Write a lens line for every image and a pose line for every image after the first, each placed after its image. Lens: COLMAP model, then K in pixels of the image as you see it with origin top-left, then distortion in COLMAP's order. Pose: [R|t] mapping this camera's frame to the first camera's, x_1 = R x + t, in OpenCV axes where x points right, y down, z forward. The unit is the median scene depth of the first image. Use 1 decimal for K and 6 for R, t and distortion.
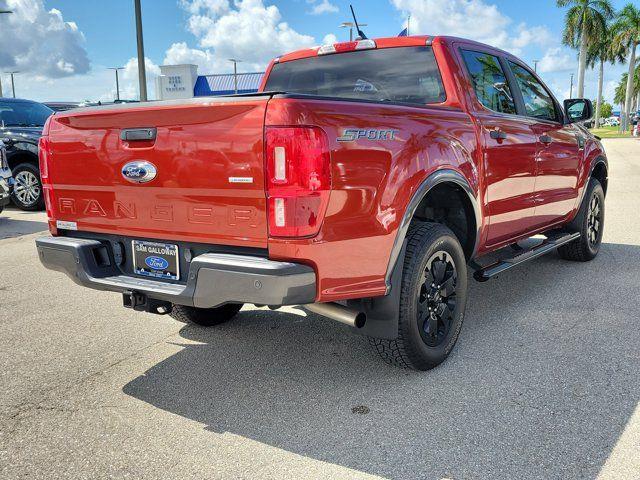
lens RADIAL K [[638.8, 0, 320.0], [0, 638.8, 240.0], [0, 0, 1]] dist [0.044512, -0.009289]
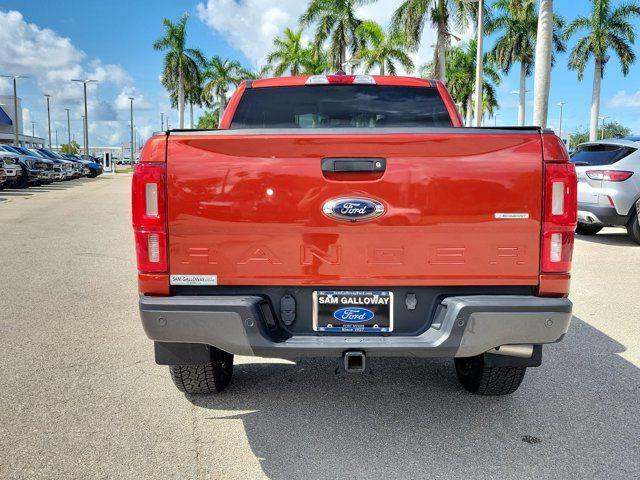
lens RADIAL K [[638.8, 0, 320.0], [0, 638.8, 240.0], [0, 0, 1]] dist [0.044512, -0.009289]
pose [[0.824277, -0.036659, 0.564998, -0.758613], [0.065802, 0.997342, -0.031288, -0.039454], [-0.562350, 0.062967, 0.824499, 0.318888]]
